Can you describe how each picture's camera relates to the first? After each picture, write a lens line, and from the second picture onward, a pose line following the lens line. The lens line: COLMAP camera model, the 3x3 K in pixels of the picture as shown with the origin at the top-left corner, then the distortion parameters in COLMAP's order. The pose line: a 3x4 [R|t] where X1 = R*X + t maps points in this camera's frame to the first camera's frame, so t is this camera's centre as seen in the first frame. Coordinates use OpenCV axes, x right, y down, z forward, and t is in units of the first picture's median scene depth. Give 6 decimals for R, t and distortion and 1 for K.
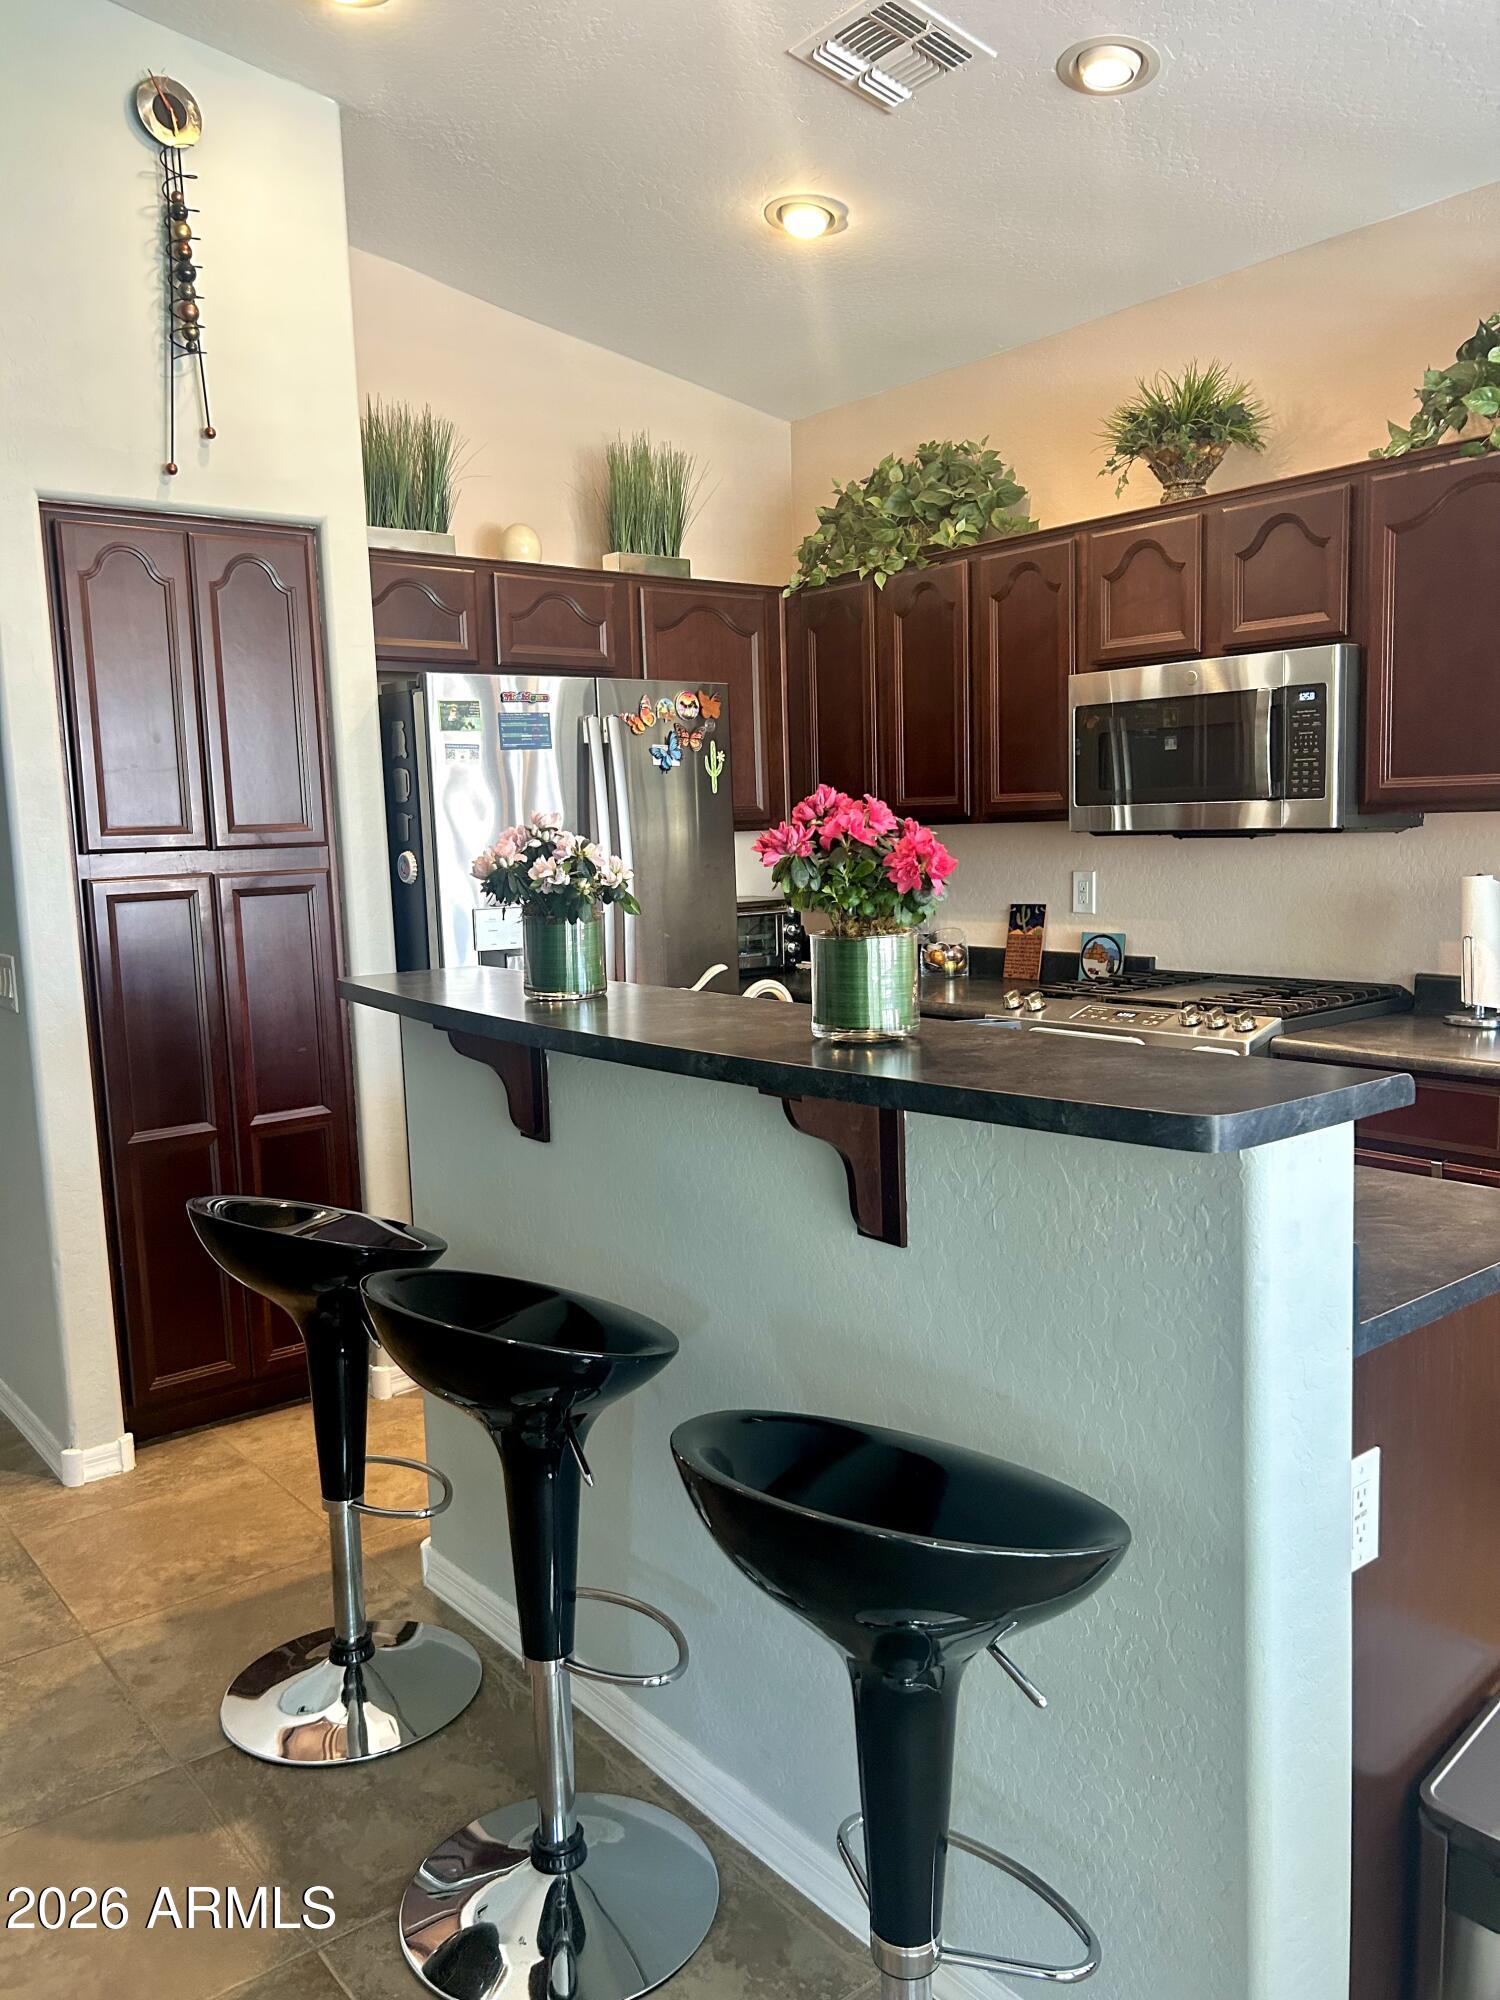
lens RADIAL K [[1512.2, 0, 748.1], [0, 1512.2, 1013.5], [0, 0, 1]] dist [0.048179, -0.055543]
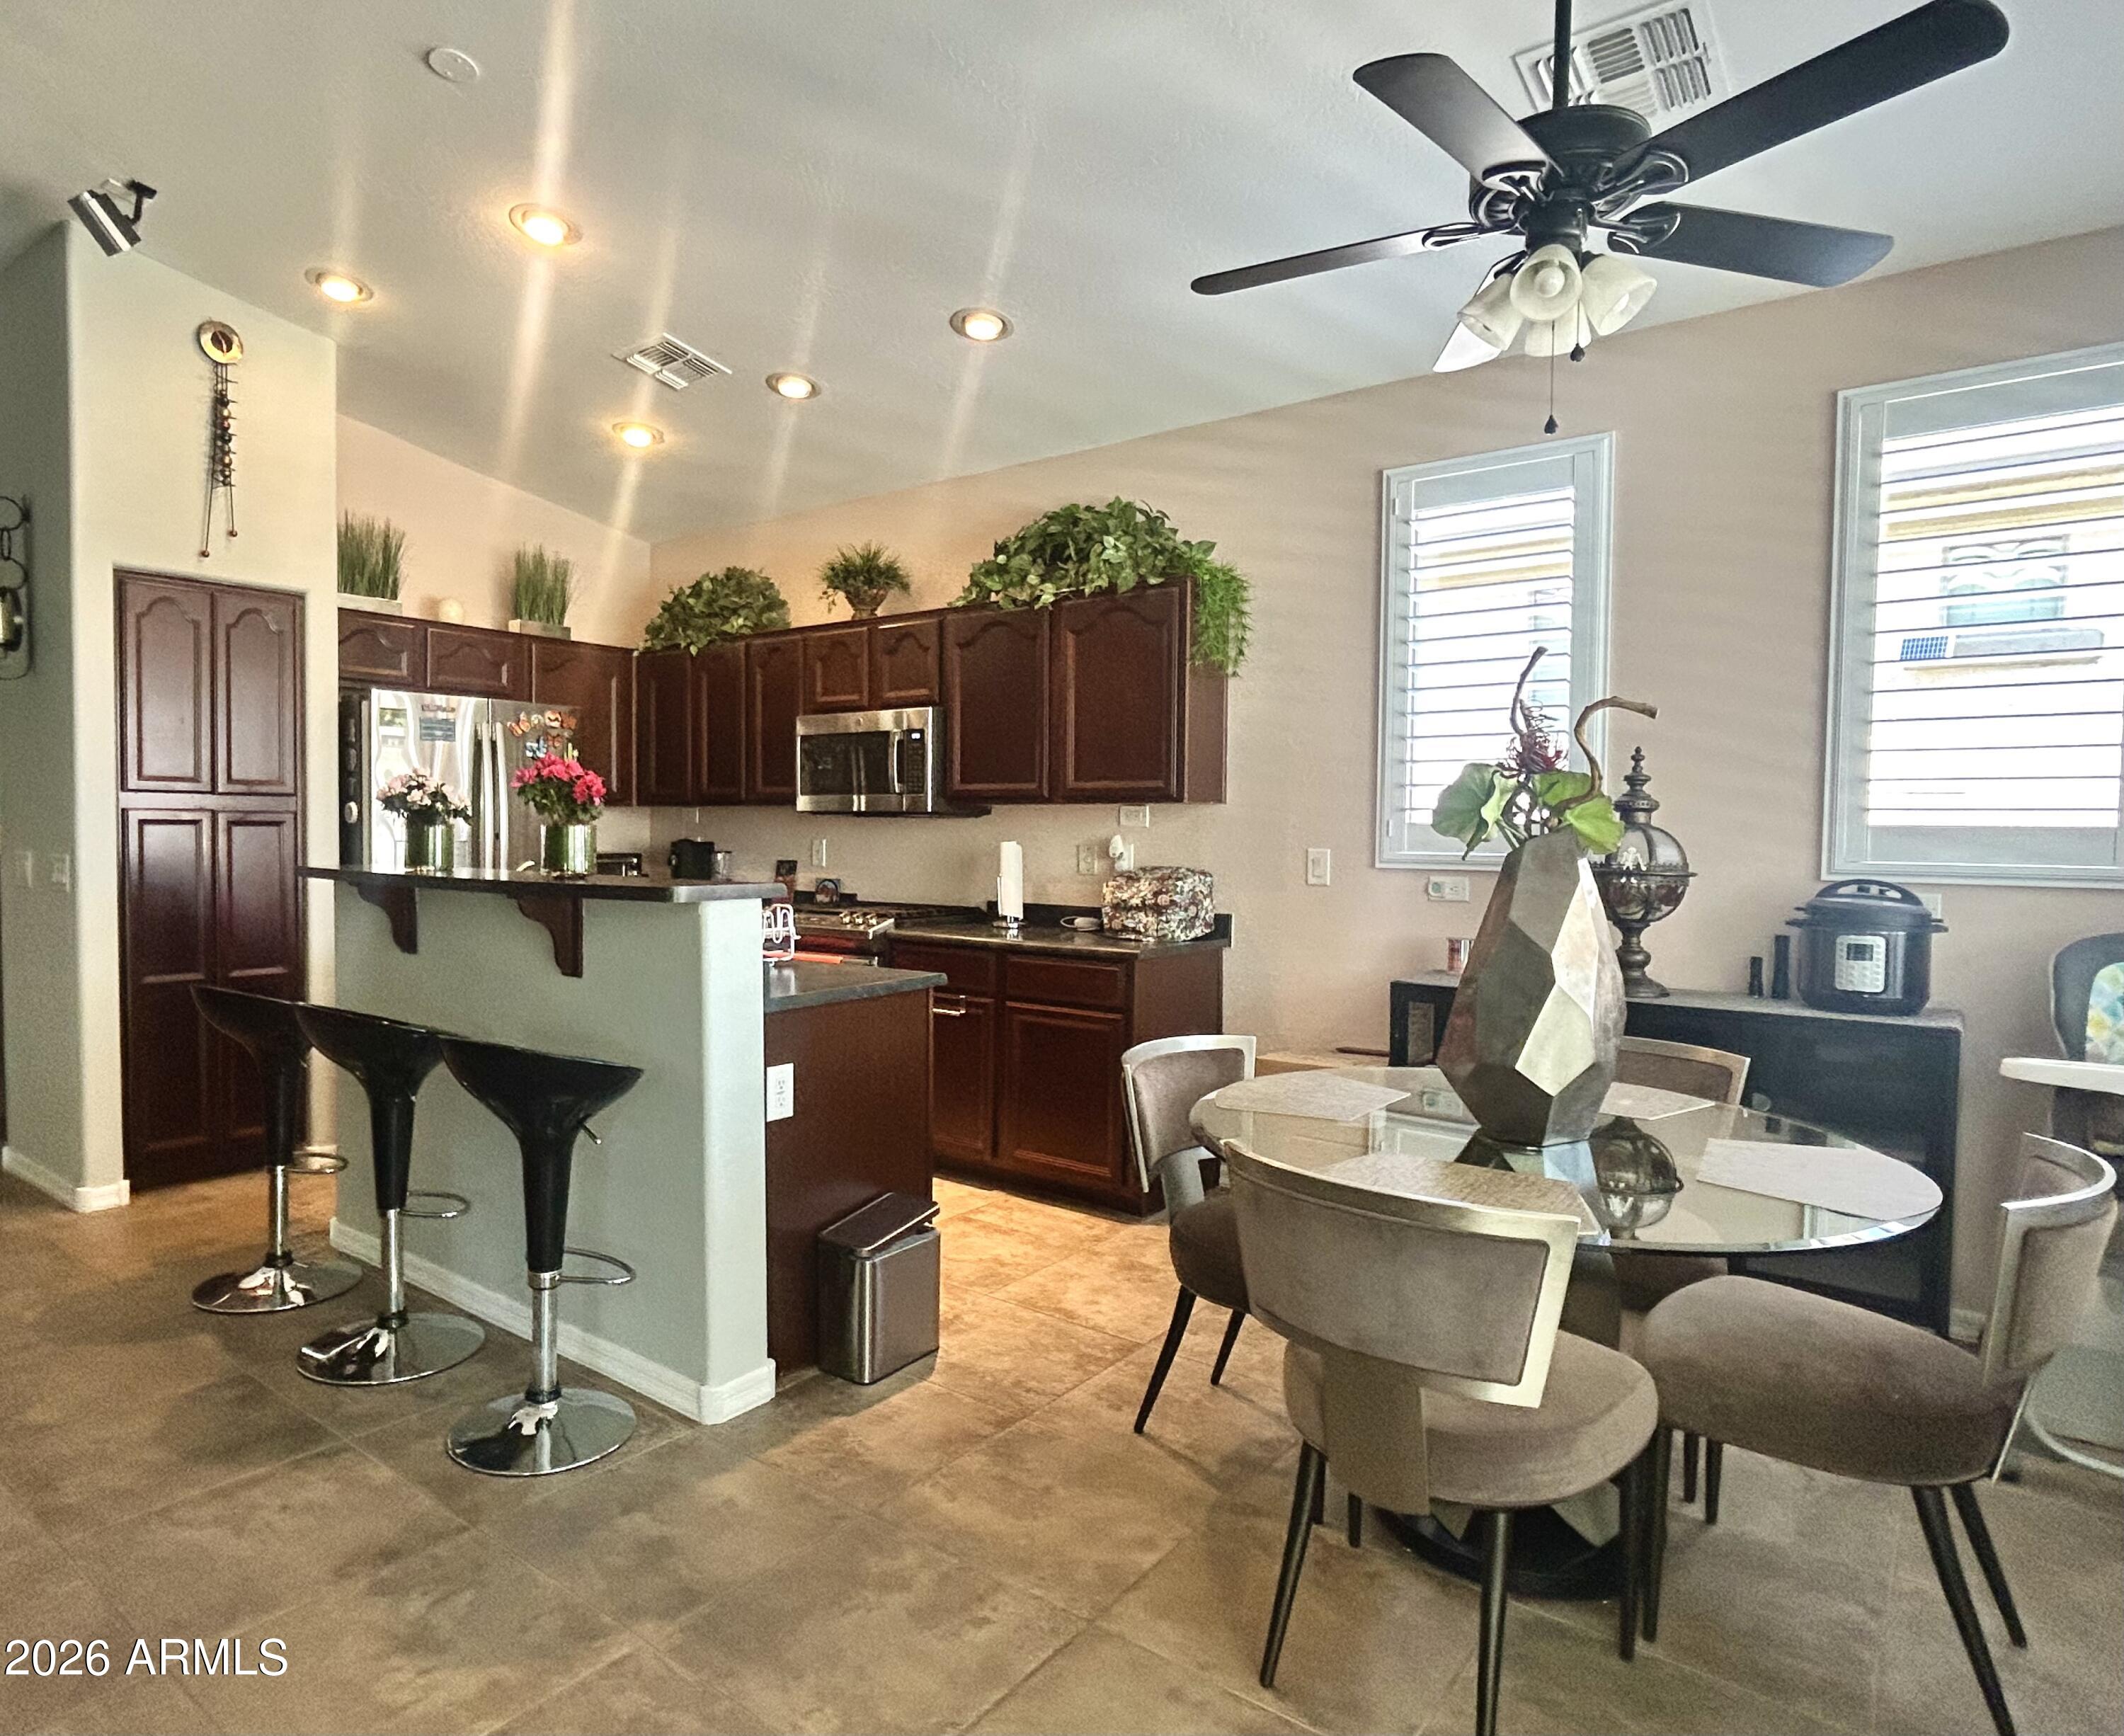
lens RADIAL K [[1263.9, 0, 960.2], [0, 1263.9, 873.9], [0, 0, 1]] dist [-0.004274, 0.001852]
pose [[0.977684, 0.034333, 0.207254, 0.124833], [-0.014359, 0.995169, -0.097124, 0.088149], [-0.209588, 0.091981, 0.973454, -0.400414]]
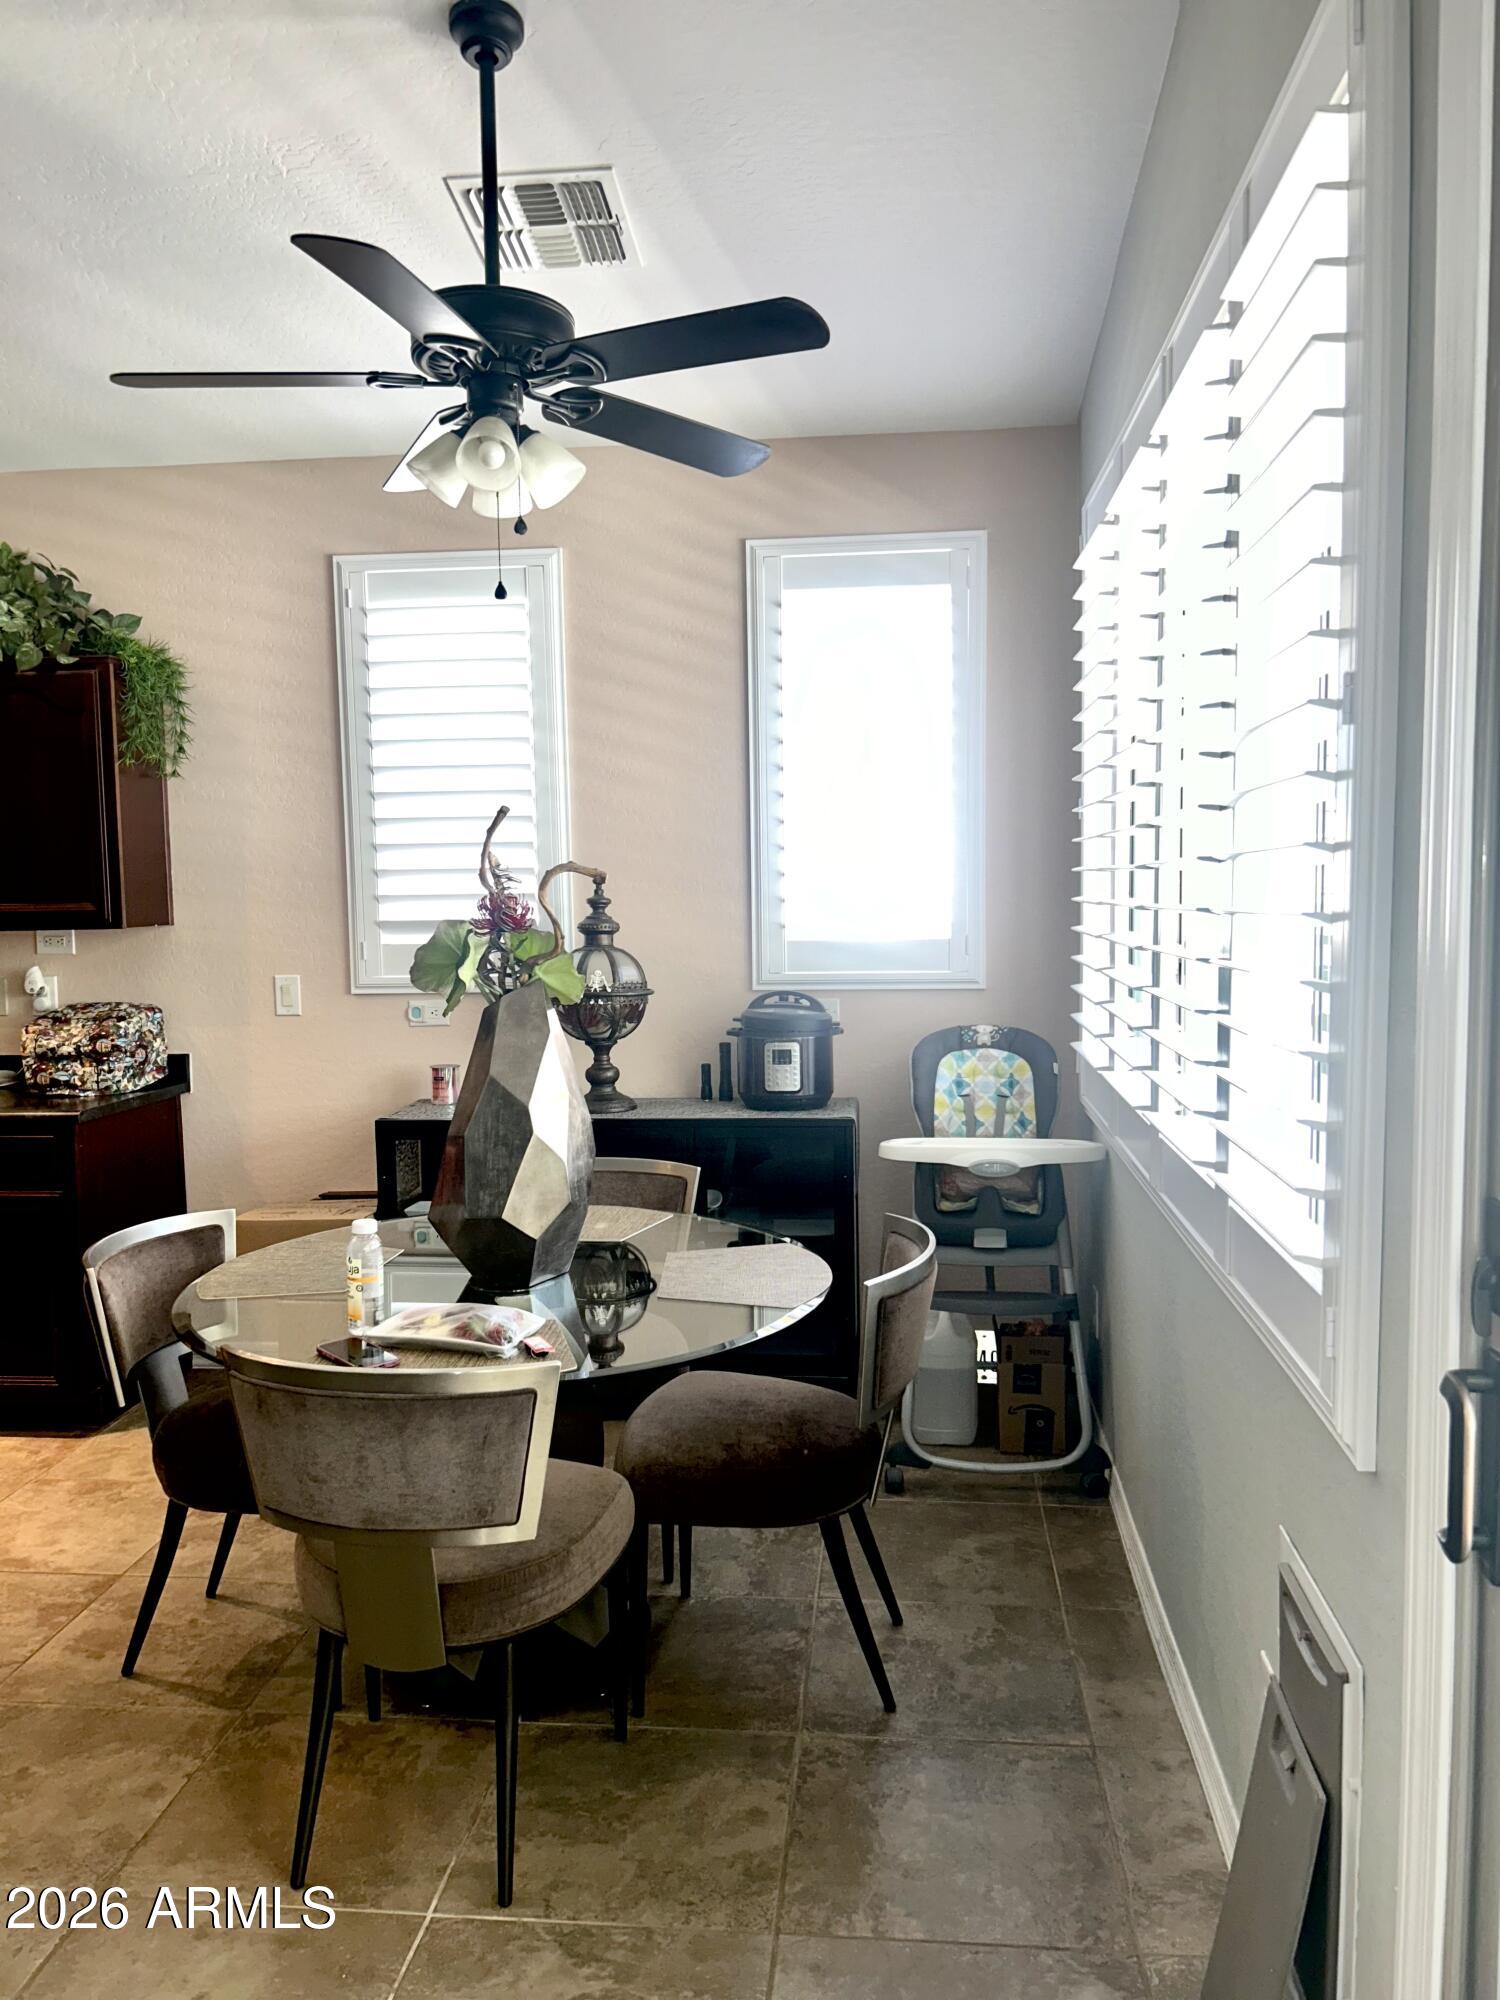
lens RADIAL K [[1512.2, 0, 749.6], [0, 1512.2, 1006.7], [0, 0, 1]] dist [0.048179, -0.055543]
pose [[0.704888, -0.033039, 0.708549, 0.065339], [0.084947, 0.995657, -0.038082, 0.050329], [-0.704214, 0.087033, 0.704634, -0.492396]]
